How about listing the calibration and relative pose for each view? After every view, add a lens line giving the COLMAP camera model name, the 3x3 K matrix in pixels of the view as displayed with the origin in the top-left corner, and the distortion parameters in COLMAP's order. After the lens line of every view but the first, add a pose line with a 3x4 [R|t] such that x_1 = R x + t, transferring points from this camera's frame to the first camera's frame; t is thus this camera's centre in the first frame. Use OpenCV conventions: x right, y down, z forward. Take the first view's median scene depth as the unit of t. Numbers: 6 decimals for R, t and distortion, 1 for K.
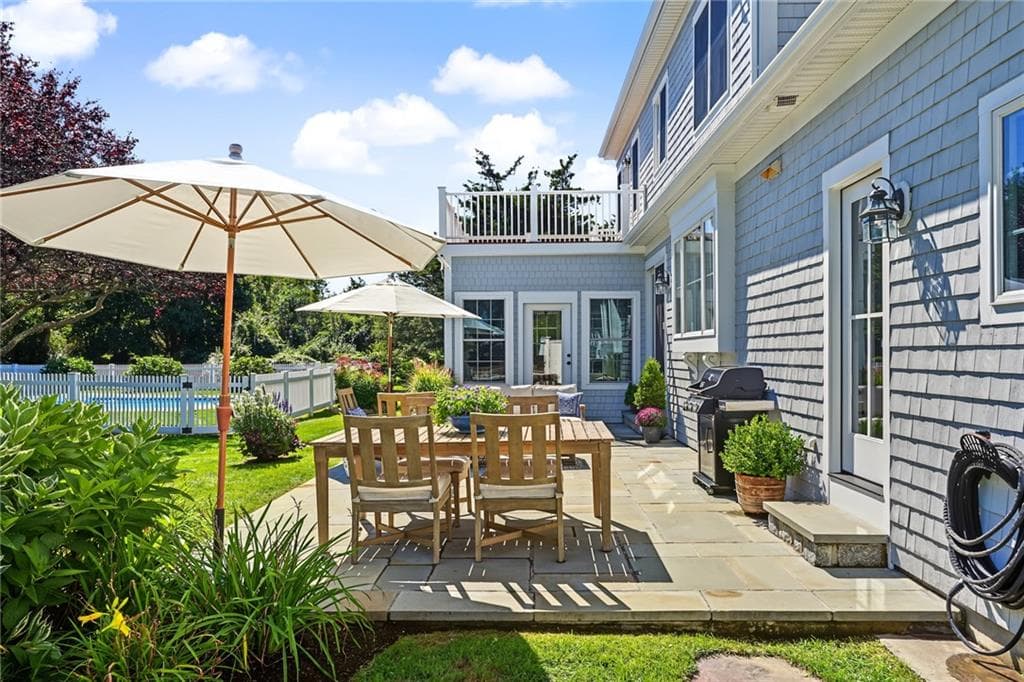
lens RADIAL K [[578.5, 0, 512.0], [0, 578.5, 341.0], [0, 0, 1]] dist [0.002113, 0.000516]
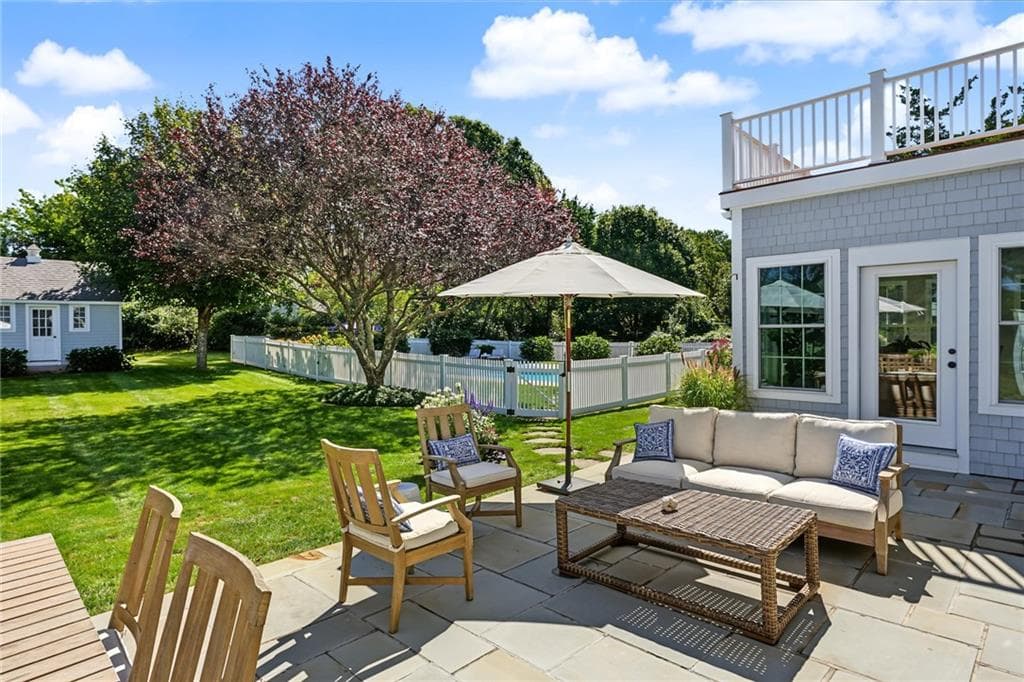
lens RADIAL K [[541.9, 0, 512.0], [0, 541.9, 341.0], [0, 0, 1]] dist [0.000436, 0.000155]
pose [[0.763871, 0.006033, -0.645341, 0.111906], [0.017245, 0.999408, 0.029755, -0.008793], [0.645139, -0.033858, 0.763315, 0.309681]]
